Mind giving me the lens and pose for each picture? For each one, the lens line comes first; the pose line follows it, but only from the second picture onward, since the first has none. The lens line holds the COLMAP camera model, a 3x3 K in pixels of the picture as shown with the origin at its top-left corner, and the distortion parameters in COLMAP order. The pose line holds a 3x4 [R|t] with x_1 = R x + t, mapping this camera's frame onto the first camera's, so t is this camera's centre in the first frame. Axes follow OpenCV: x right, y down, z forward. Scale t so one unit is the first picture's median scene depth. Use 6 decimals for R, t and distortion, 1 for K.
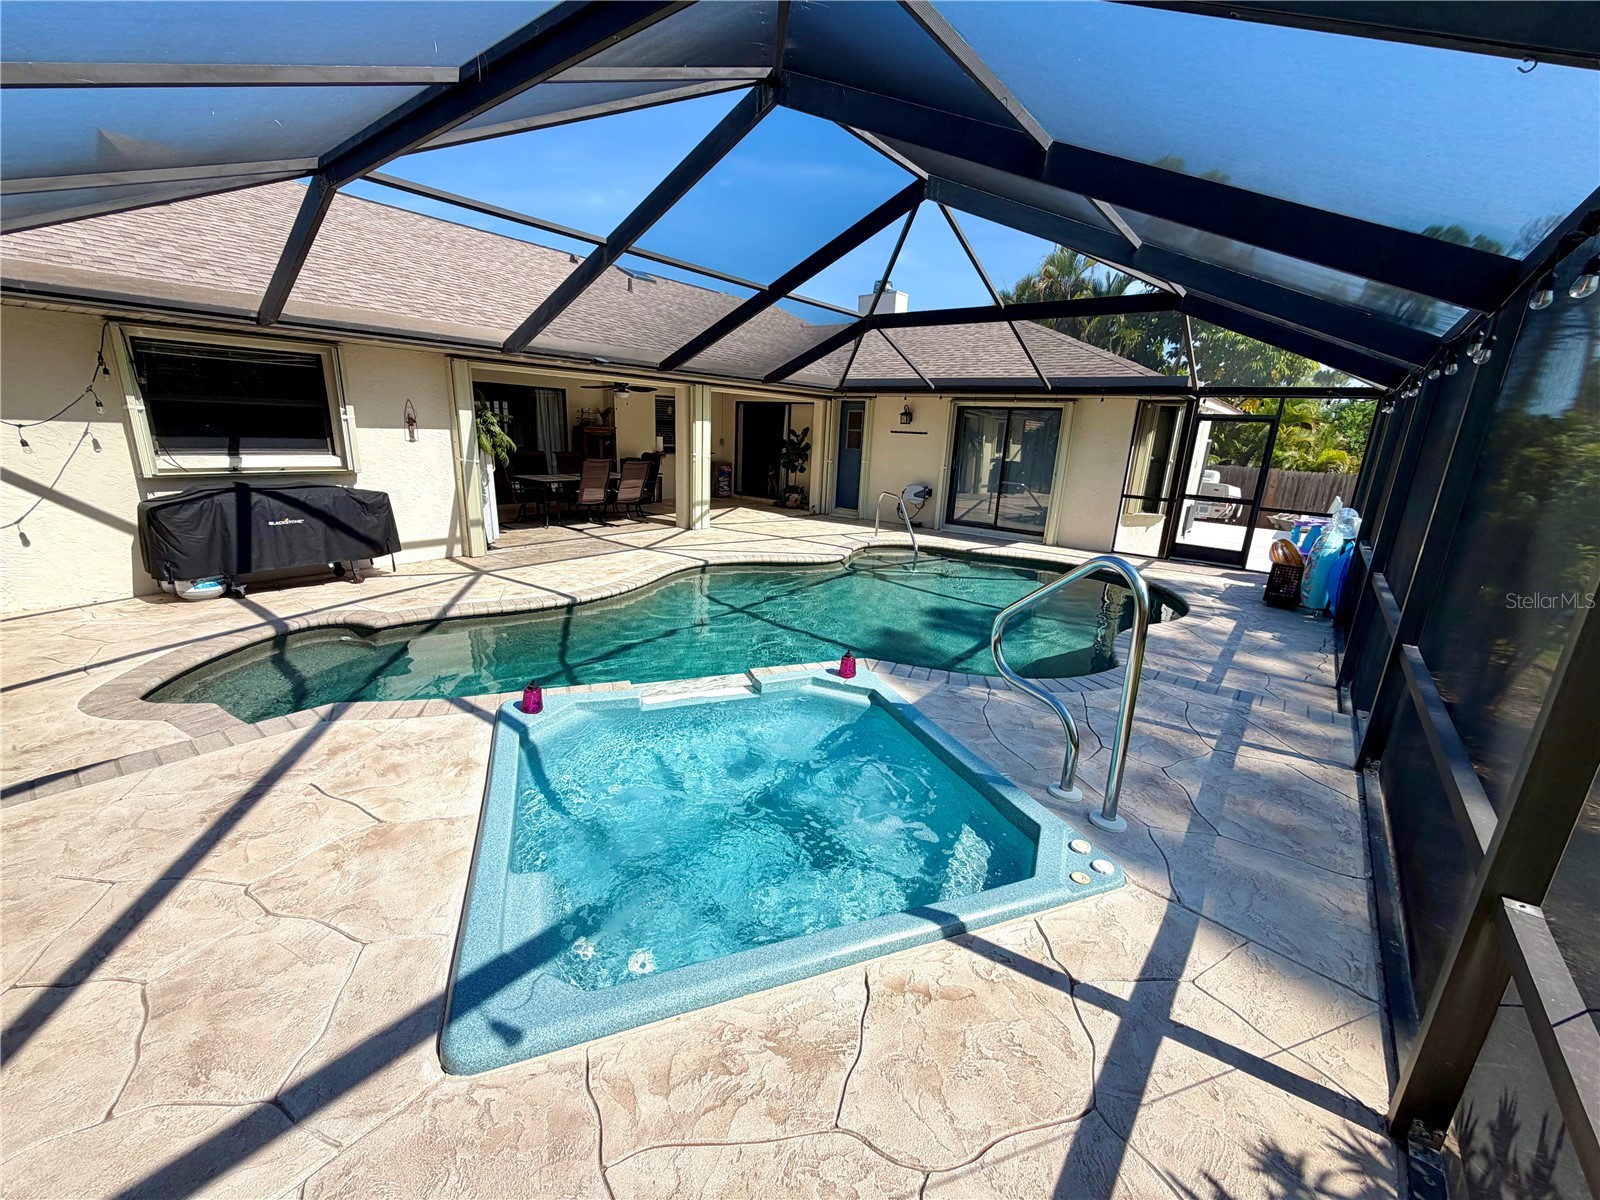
lens RADIAL K [[637.8, 0, 800.0], [0, 637.8, 600.0], [0, 0, 1]] dist [-0.002116, -0.000026]
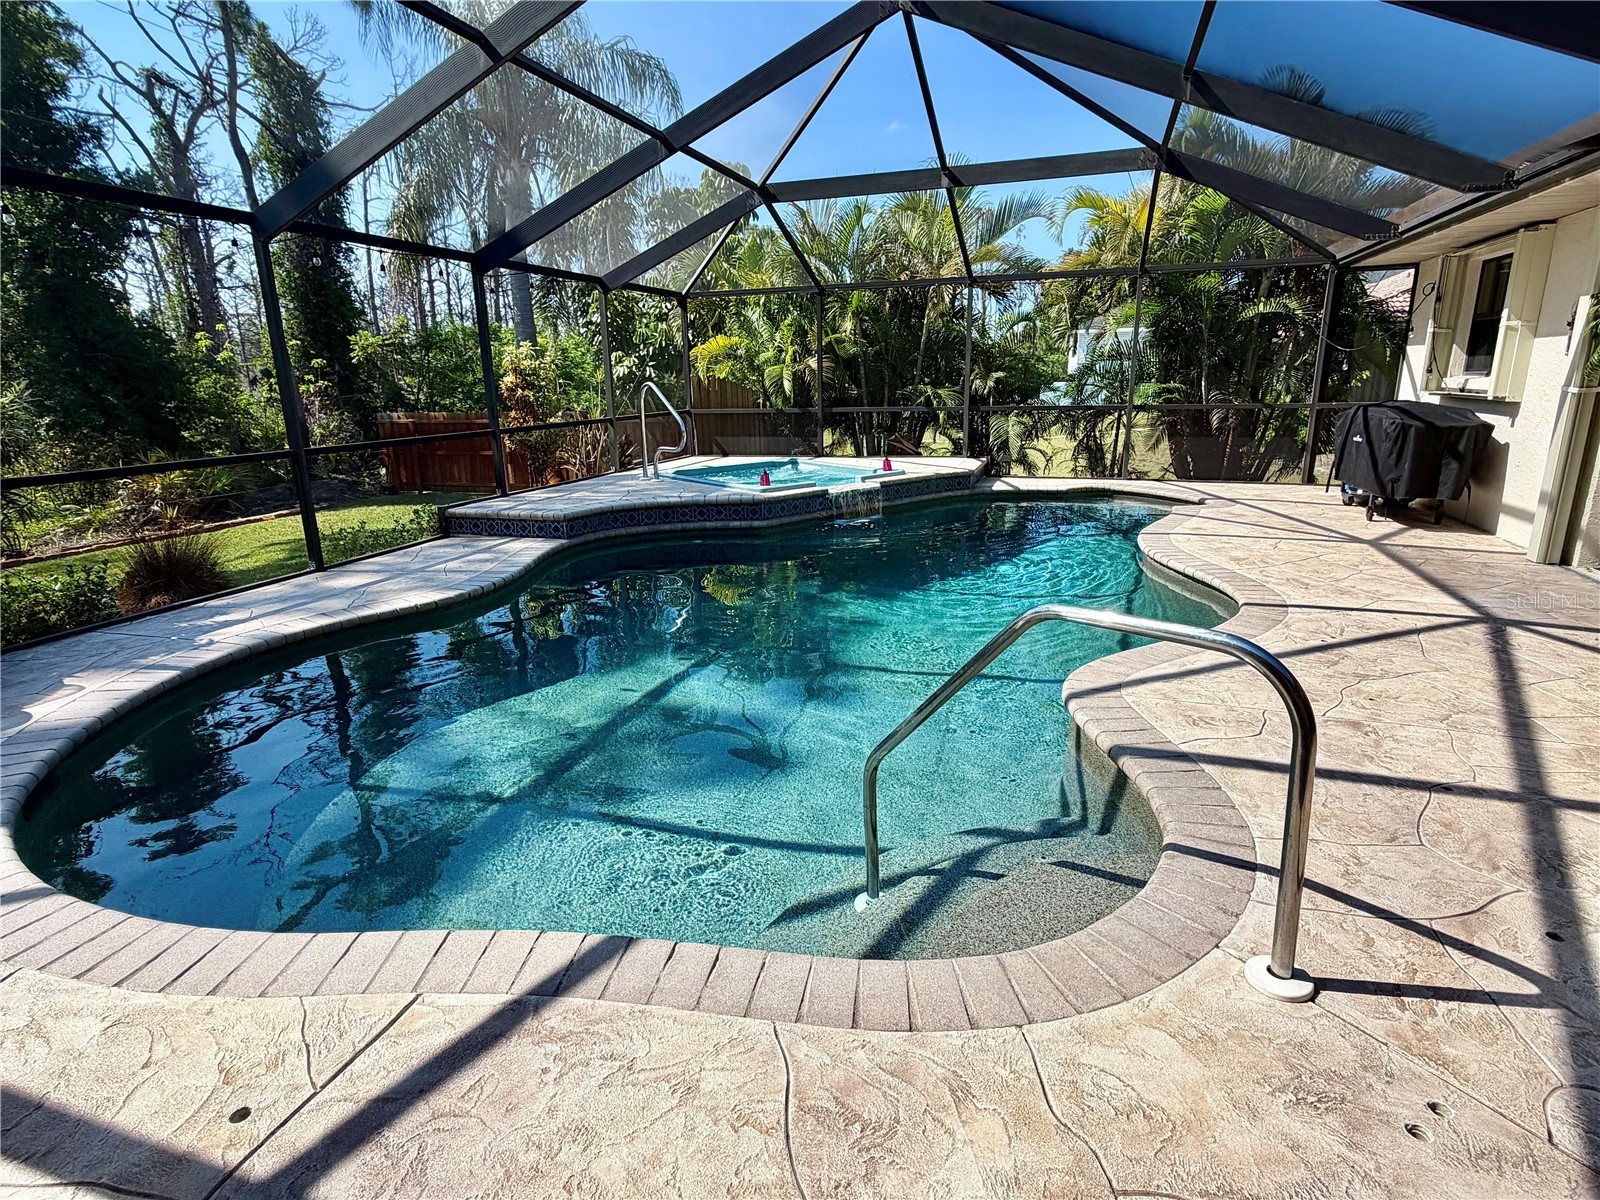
lens RADIAL K [[840.8, 0, 800.0], [0, 840.8, 600.0], [0, 0, 1]] dist [0.001569, 0.000277]
pose [[-0.938946, 0.068560, -0.337165, 0.379116], [-0.106970, 0.873213, 0.475455, -0.340615], [0.327014, 0.482493, -0.812566, 1.495635]]
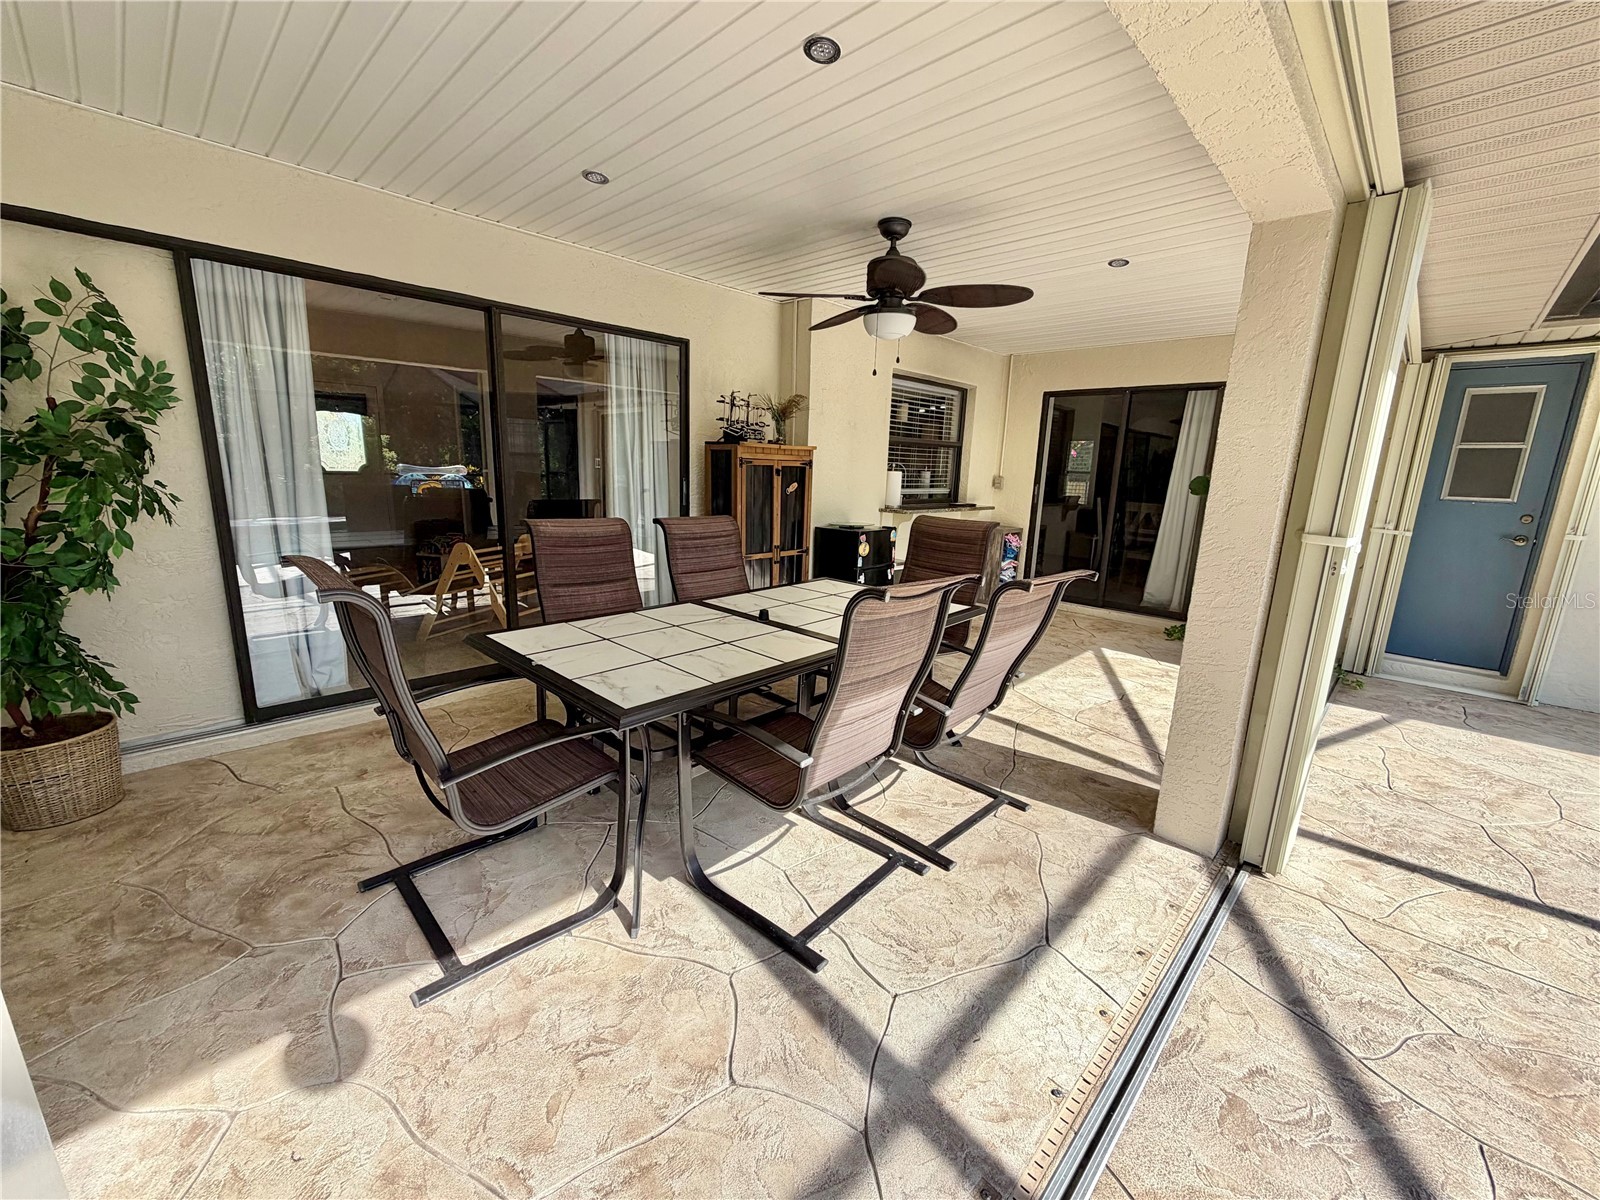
lens RADIAL K [[637.8, 0, 800.0], [0, 637.8, 600.0], [0, 0, 1]] dist [-0.002116, -0.000026]
pose [[0.994616, 0.010245, -0.103118, -0.439673], [-0.016688, 0.997948, -0.061817, -0.270082], [0.102273, 0.063205, 0.992746, 1.083666]]
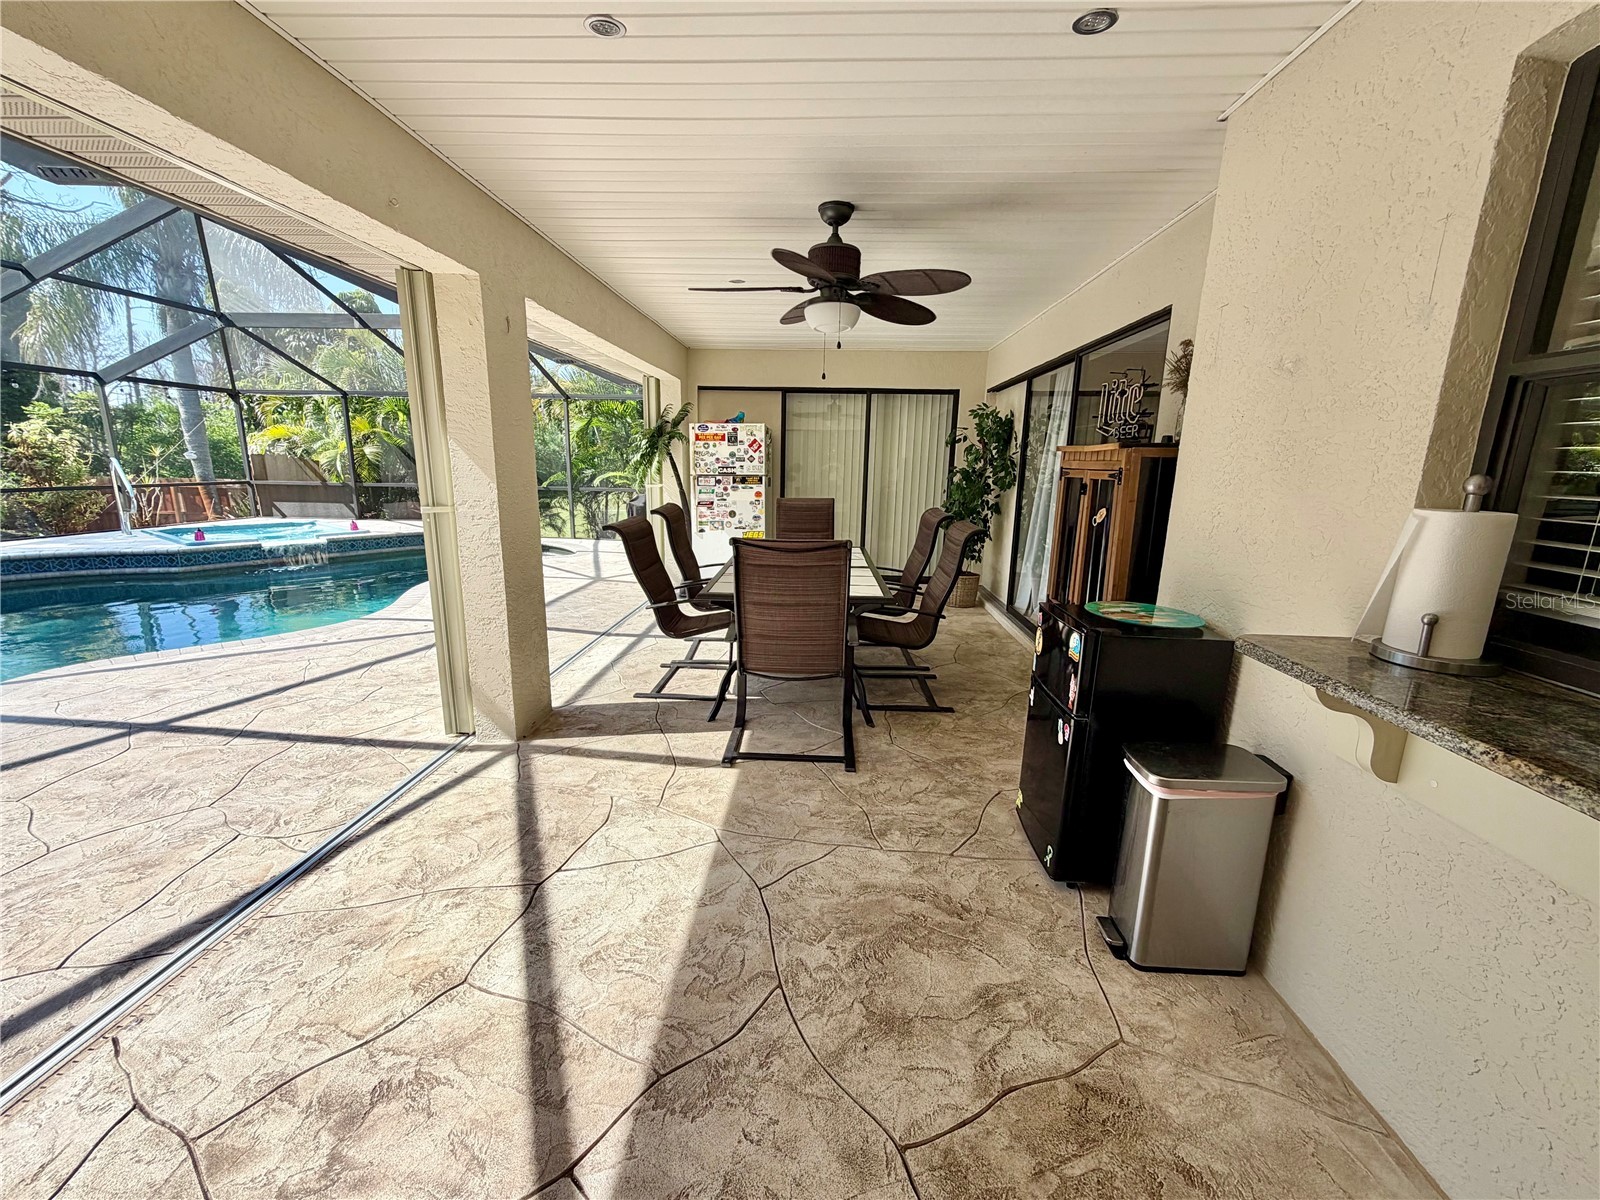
lens RADIAL K [[637.8, 0, 800.0], [0, 637.8, 600.0], [0, 0, 1]] dist [-0.002116, -0.000026]
pose [[-0.811316, 0.067881, -0.580654, -0.153676], [-0.204867, 0.897240, 0.391140, -0.484389], [0.547537, 0.436295, -0.714038, 1.889020]]
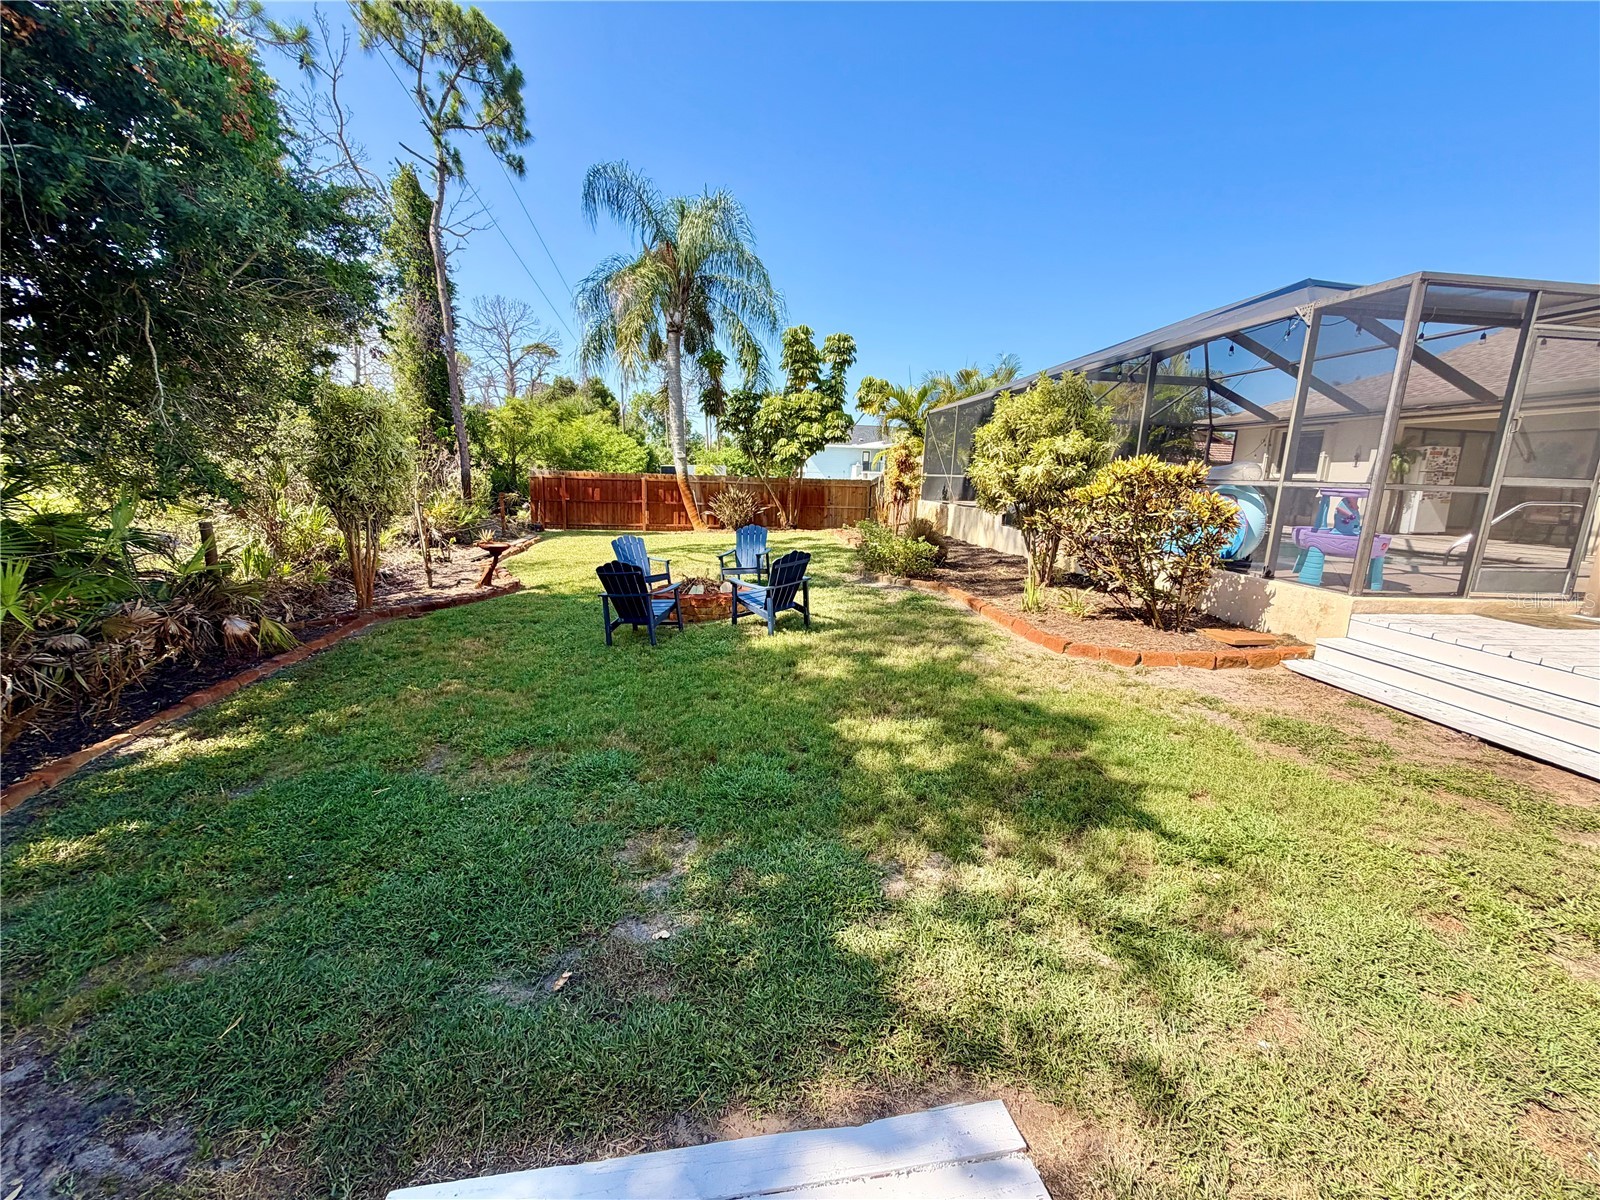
lens RADIAL K [[640.1, 0, 800.0], [0, 640.1, 600.0], [0, 0, 1]] dist [-0.001212, -0.000109]
pose [[-0.702467, 0.069292, -0.708335, 1.919662], [-0.253557, 0.905582, 0.340044, -0.111468], [0.665018, 0.418473, -0.618572, 1.212498]]
